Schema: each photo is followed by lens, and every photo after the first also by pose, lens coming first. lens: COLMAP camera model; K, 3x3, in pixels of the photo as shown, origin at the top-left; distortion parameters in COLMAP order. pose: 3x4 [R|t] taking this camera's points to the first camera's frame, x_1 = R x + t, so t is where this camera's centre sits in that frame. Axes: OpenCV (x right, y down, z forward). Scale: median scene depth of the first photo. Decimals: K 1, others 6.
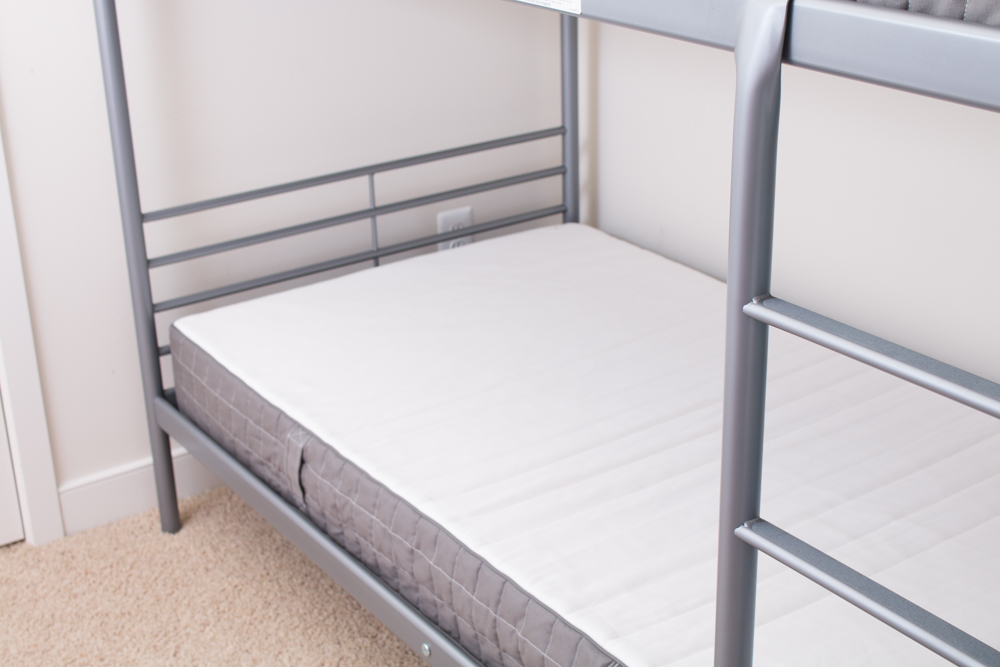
lens RADIAL K [[1446.2, 0, 500.0], [0, 1446.2, 333.5], [0, 0, 1]] dist [-0.036602, 0.070433]
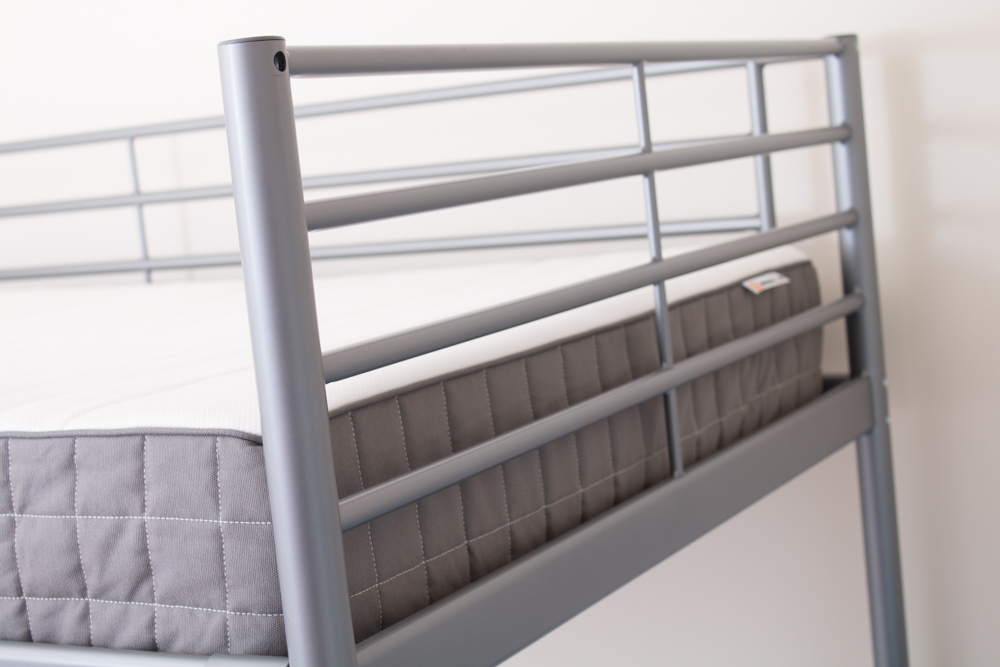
lens RADIAL K [[1751.7, 0, 500.0], [0, 1751.7, 333.5], [0, 0, 1]] dist [-0.008680, -0.017686]
pose [[0.899356, -0.115521, 0.421680, 0.048515], [0.240377, 0.936264, -0.256182, -0.025587], [-0.365210, 0.331761, 0.869803, -0.025867]]
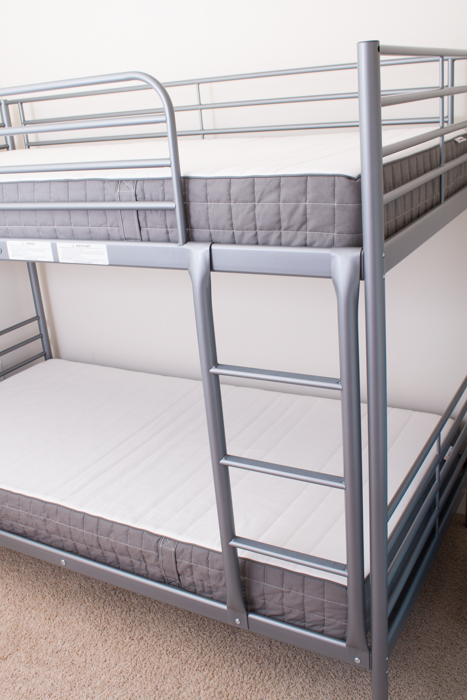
lens RADIAL K [[700.1, 0, 233.5], [0, 700.1, 350.0], [0, 0, 1]] dist [-0.147544, 0.165208]
pose [[0.901589, -0.197726, 0.384761, -0.117796], [0.223053, 0.974561, -0.021847, -0.008211], [-0.370653, 0.105519, 0.922758, -0.055646]]
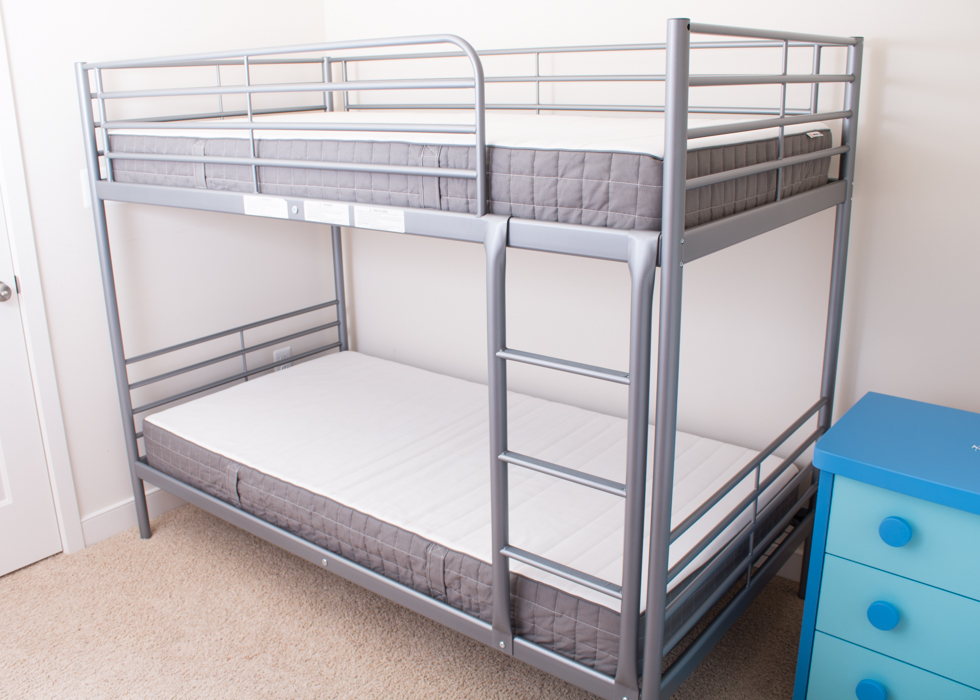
lens RADIAL K [[883.9, 0, 466.1], [0, 883.9, 341.5], [0, 0, 1]] dist [-0.186045, 0.165391]
pose [[0.962600, -0.078087, 0.259430, -0.113691], [0.105780, 0.989885, -0.094538, 0.042845], [-0.249424, 0.118445, 0.961124, -0.158152]]
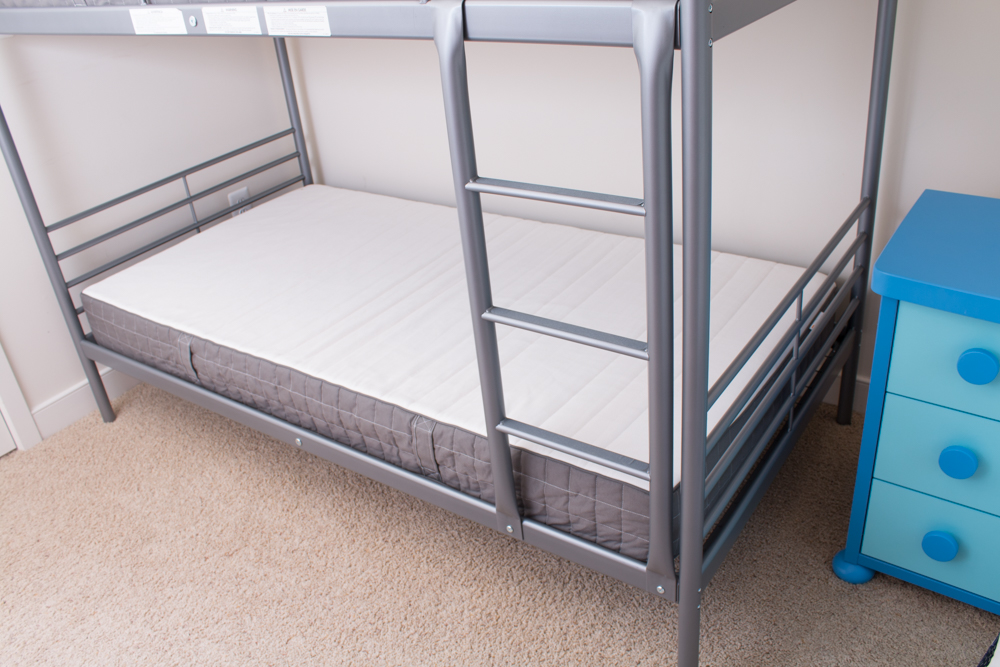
lens RADIAL K [[859.4, 0, 500.0], [0, 859.4, 333.5], [0, 0, 1]] dist [-0.167005, 0.156221]
pose [[0.938012, -0.223878, 0.264597, -0.049600], [0.198171, 0.972731, 0.120509, 0.018473], [-0.284361, -0.060603, 0.956800, -0.002093]]
